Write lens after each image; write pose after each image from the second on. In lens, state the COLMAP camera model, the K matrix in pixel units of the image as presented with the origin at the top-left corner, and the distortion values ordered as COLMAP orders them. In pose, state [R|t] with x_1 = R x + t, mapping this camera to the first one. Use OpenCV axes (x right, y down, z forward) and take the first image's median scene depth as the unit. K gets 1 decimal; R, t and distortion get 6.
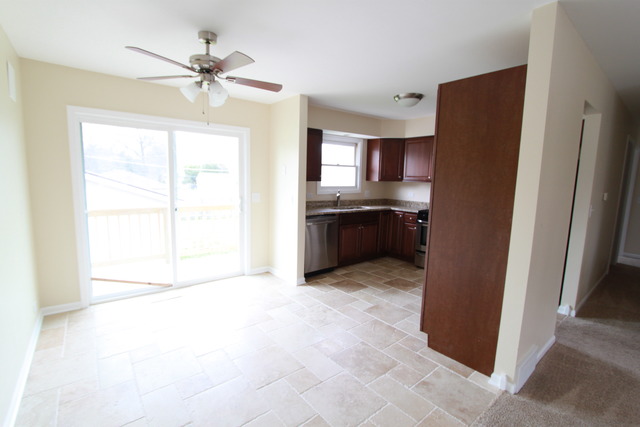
lens RADIAL K [[295.1, 0, 321.9], [0, 295.1, 212.8], [0, 0, 1]] dist [-0.018059, -0.000102]
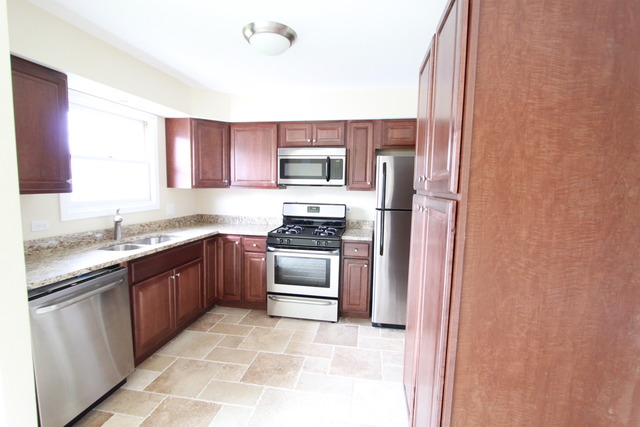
lens RADIAL K [[295.1, 0, 321.9], [0, 295.1, 212.8], [0, 0, 1]] dist [-0.018059, -0.000102]
pose [[0.752024, -0.072286, 0.655160, -0.009628], [0.077692, 0.996760, 0.020797, -0.064187], [-0.654541, 0.035260, 0.755204, 0.487309]]
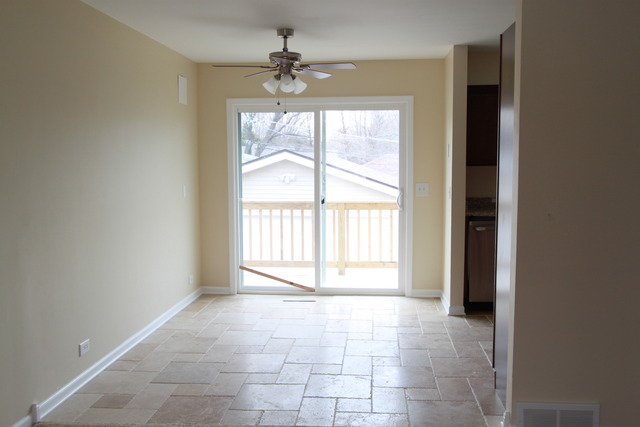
lens RADIAL K [[613.8, 0, 320.0], [0, 613.8, 213.5], [0, 0, 1]] dist [0.036380, 0.006193]
pose [[0.719456, 0.033008, -0.693753, 0.667483], [-0.060571, 0.998046, -0.015329, 0.046042], [0.691892, 0.053050, 0.720050, -0.260946]]
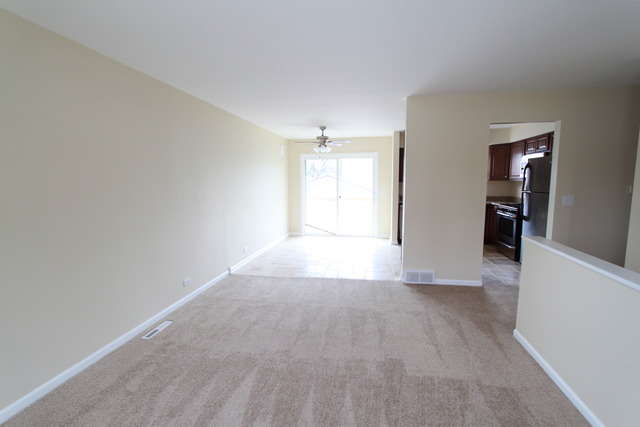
lens RADIAL K [[295.1, 0, 321.9], [0, 295.1, 212.8], [0, 0, 1]] dist [-0.018059, -0.000102]
pose [[0.656463, 0.054297, -0.752401, 0.866857], [-0.068830, 0.997557, 0.011935, 0.072650], [0.751211, 0.043953, 0.658597, -0.387583]]
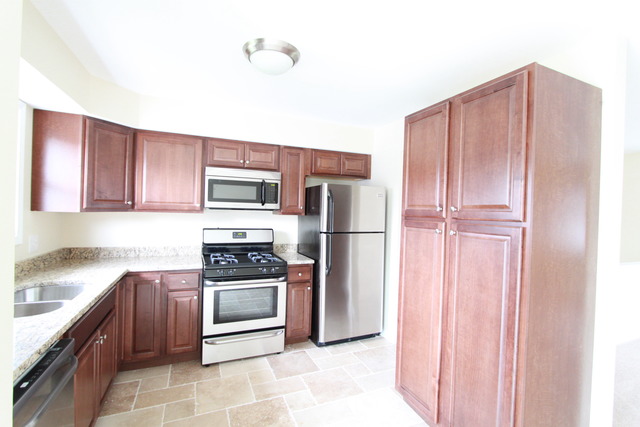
lens RADIAL K [[295.1, 0, 321.9], [0, 295.1, 212.8], [0, 0, 1]] dist [-0.018059, -0.000102]
pose [[0.269494, -0.025791, 0.962657, -0.165098], [0.091425, 0.995811, 0.001084, -0.098459], [-0.958652, 0.087719, 0.270723, 0.723008]]
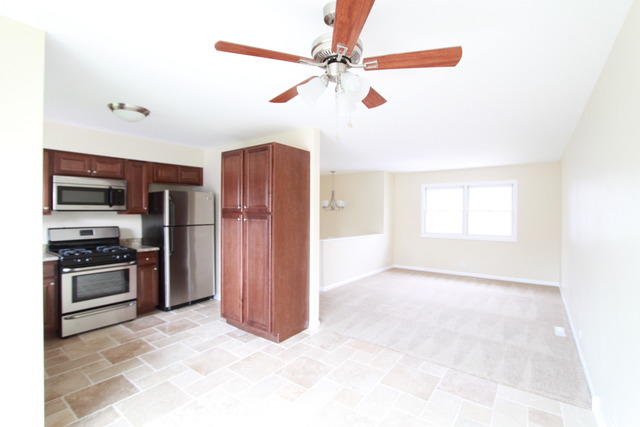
lens RADIAL K [[295.1, 0, 321.9], [0, 295.1, 212.8], [0, 0, 1]] dist [-0.018059, -0.000102]
pose [[-0.248122, -0.032700, 0.968177, -0.549020], [0.105077, 0.992625, 0.060455, -0.098275], [-0.963013, 0.116733, -0.242856, 0.651644]]
